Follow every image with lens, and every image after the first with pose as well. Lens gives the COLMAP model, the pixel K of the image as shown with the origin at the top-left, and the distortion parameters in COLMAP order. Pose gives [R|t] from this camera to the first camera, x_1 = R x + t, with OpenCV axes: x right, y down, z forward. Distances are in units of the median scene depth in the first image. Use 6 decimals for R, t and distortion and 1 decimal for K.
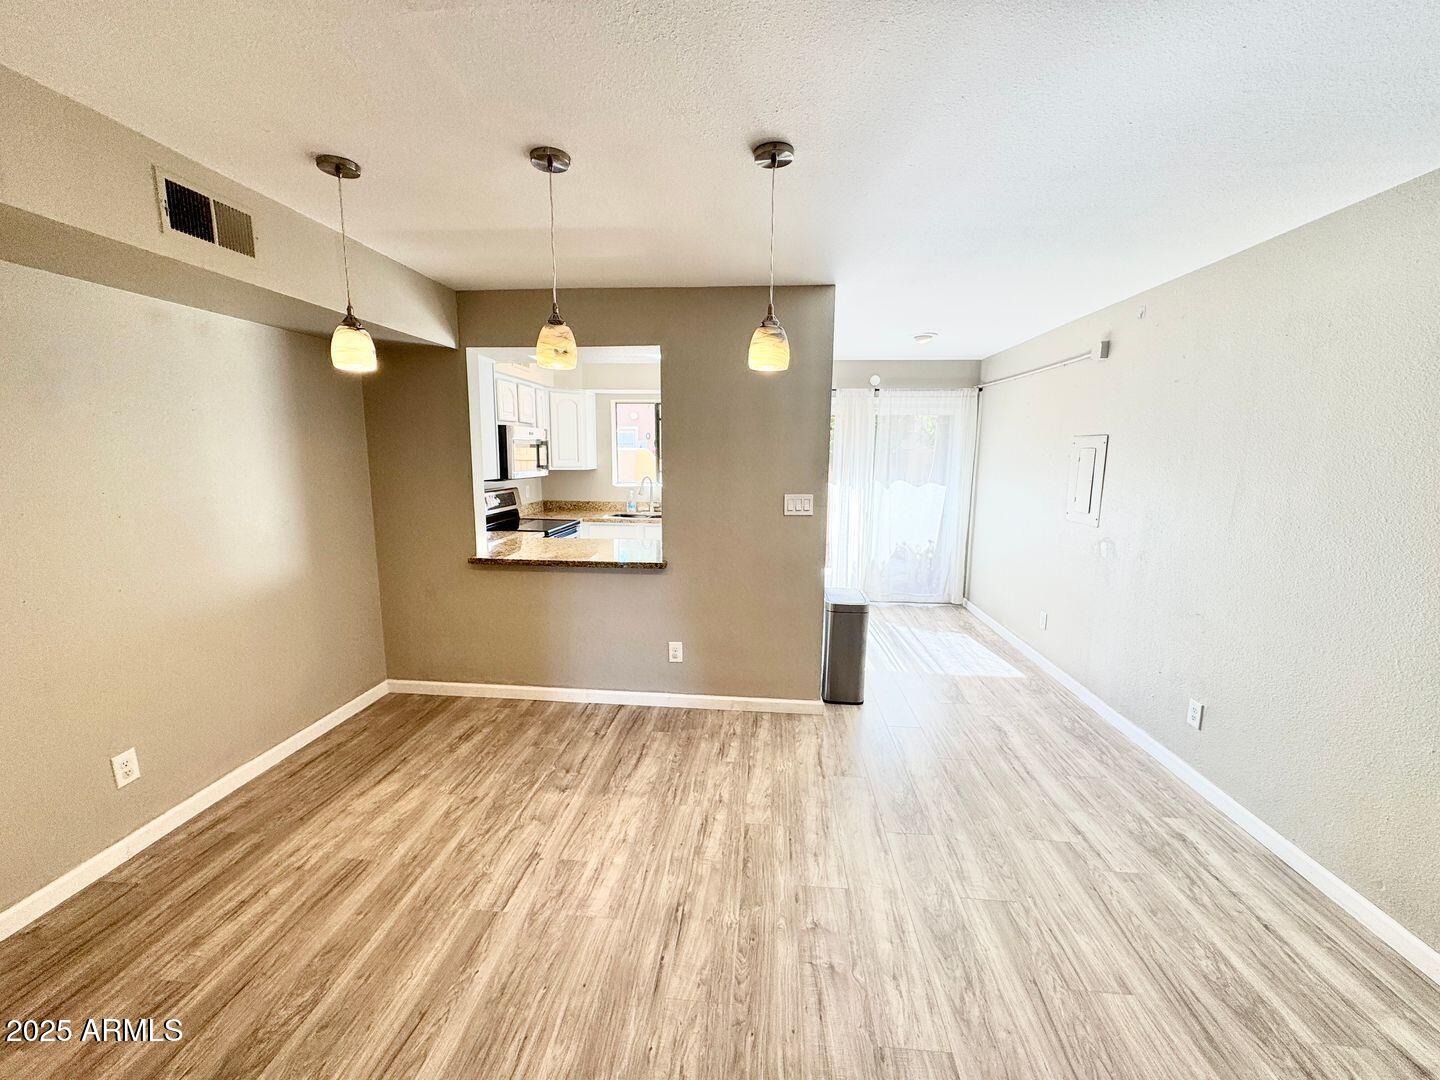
lens RADIAL K [[571.7, 0, 720.0], [0, 571.7, 540.0], [0, 0, 1]] dist [-0.000409, -0.000140]
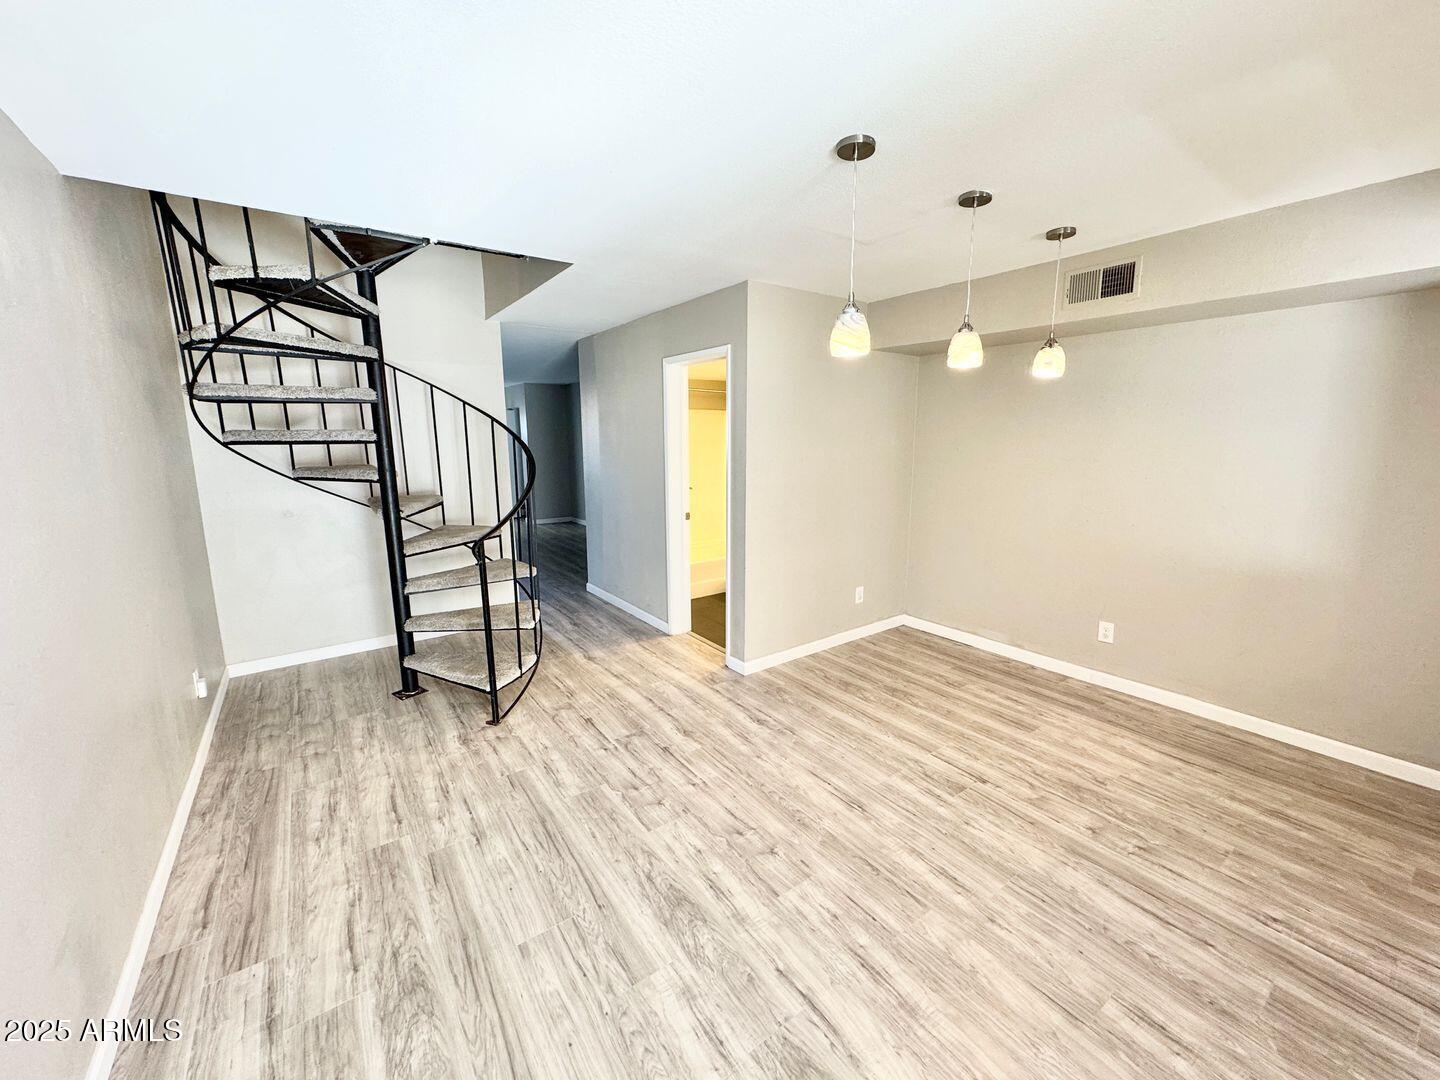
lens RADIAL K [[571.7, 0, 720.0], [0, 571.7, 540.0], [0, 0, 1]] dist [-0.000409, -0.000140]
pose [[-0.760233, 0.114124, -0.639548, 0.794602], [-0.101542, 0.951475, 0.290489, -0.207279], [0.641666, 0.285780, -0.711755, 1.375238]]
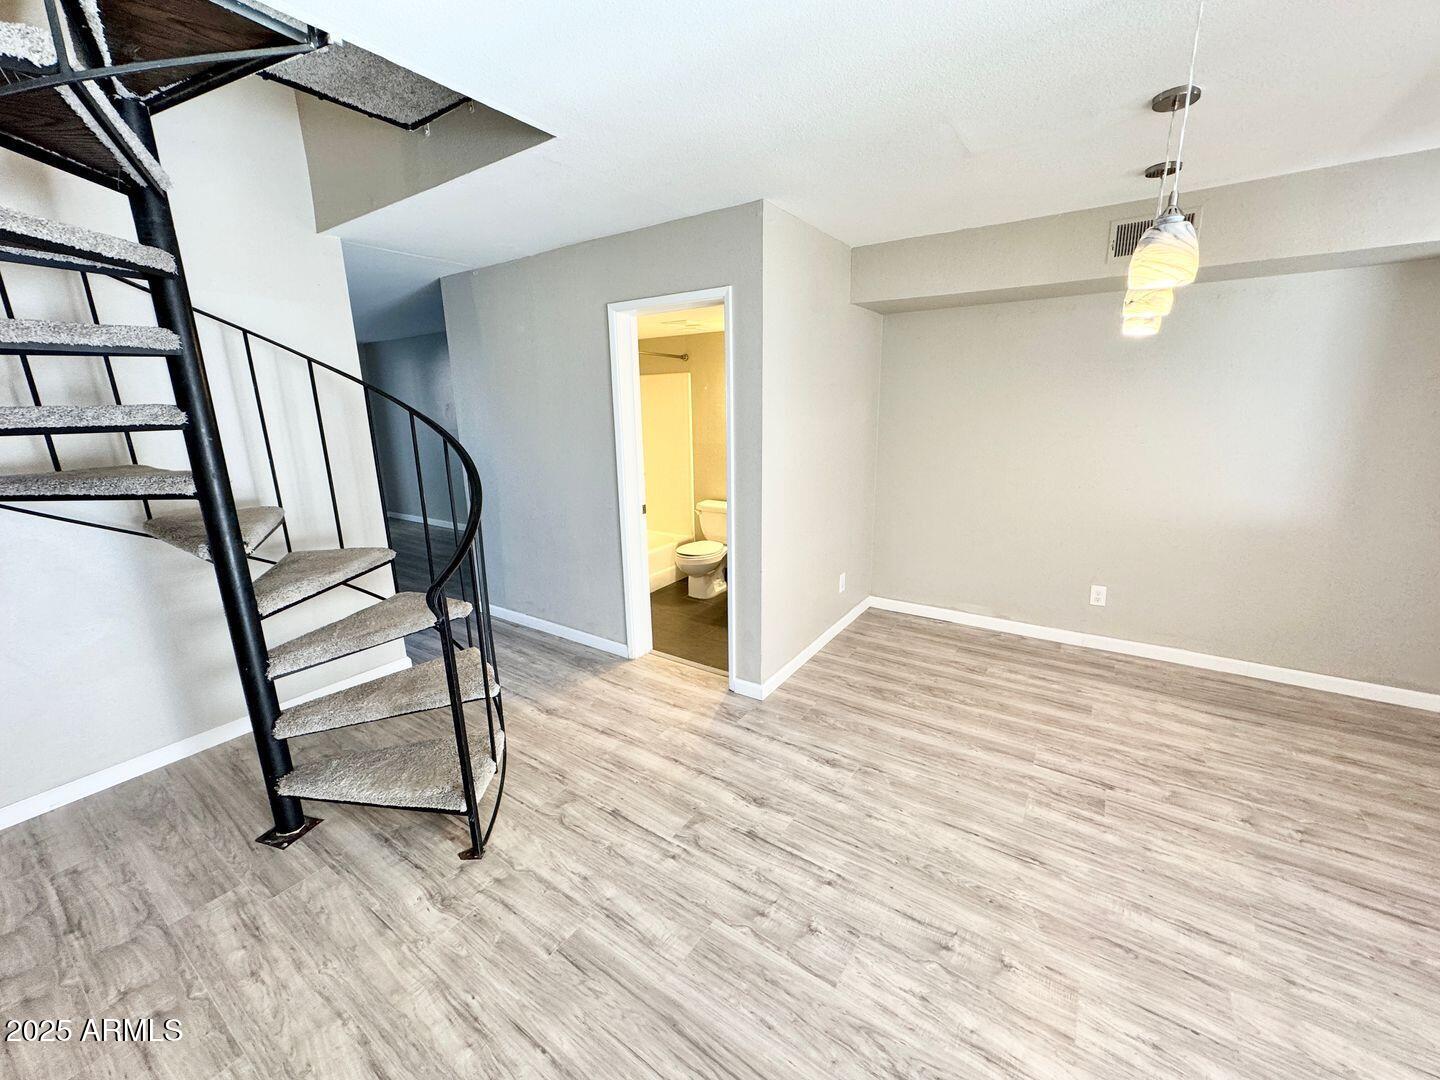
lens RADIAL K [[571.7, 0, 720.0], [0, 571.7, 540.0], [0, 0, 1]] dist [-0.000409, -0.000140]
pose [[-0.491311, 0.206569, -0.846134, 0.850856], [-0.120931, 0.945881, 0.301140, -0.115323], [0.862548, 0.250277, -0.439741, 0.744769]]
